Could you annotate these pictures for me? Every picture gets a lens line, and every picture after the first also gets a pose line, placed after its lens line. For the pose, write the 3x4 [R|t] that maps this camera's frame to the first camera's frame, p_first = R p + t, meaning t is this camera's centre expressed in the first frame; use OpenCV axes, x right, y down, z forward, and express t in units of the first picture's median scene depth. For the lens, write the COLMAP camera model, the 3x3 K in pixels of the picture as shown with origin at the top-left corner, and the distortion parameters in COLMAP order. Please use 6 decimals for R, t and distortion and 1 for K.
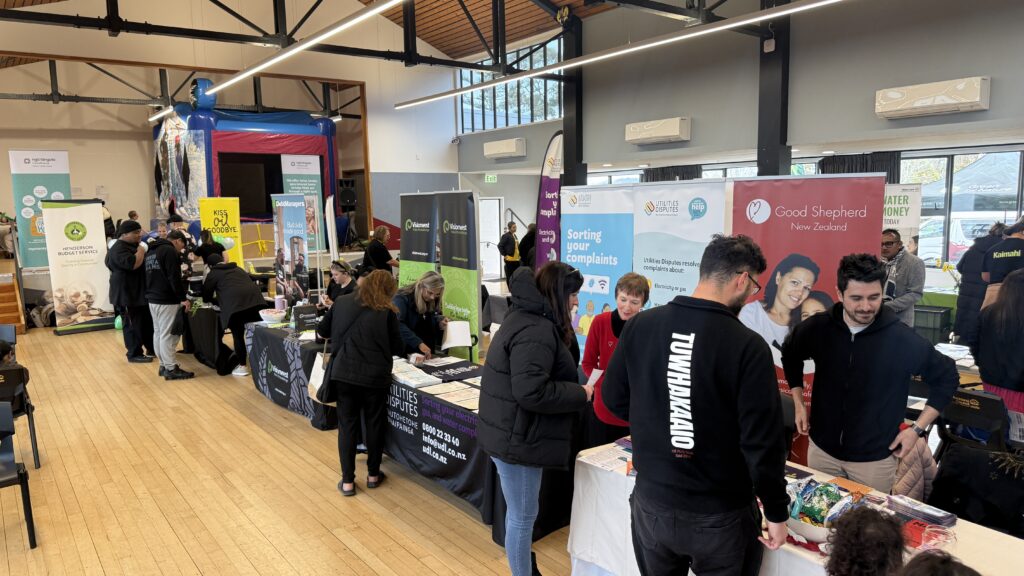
lens RADIAL K [[723.1, 0, 508.2], [0, 723.1, 292.4], [0, 0, 1]] dist [0.085841, -0.107827]
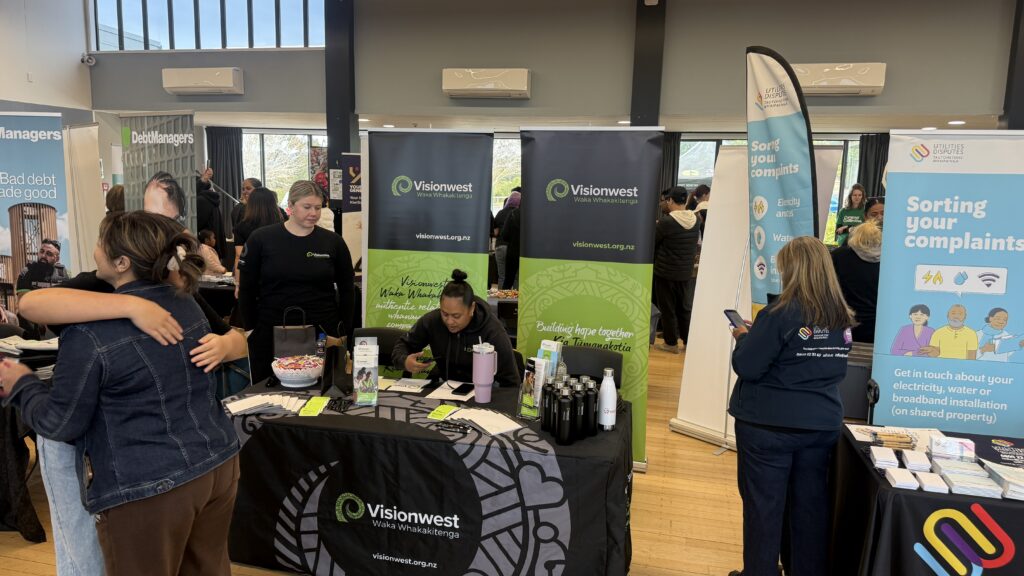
lens RADIAL K [[736.5, 0, 502.5], [0, 736.5, 293.0], [0, 0, 1]] dist [0.037952, -0.049184]
pose [[0.764675, -0.059117, 0.641699, -0.721401], [0.041132, 0.998230, 0.042947, -0.051747], [-0.643102, -0.006446, 0.765754, 0.837177]]
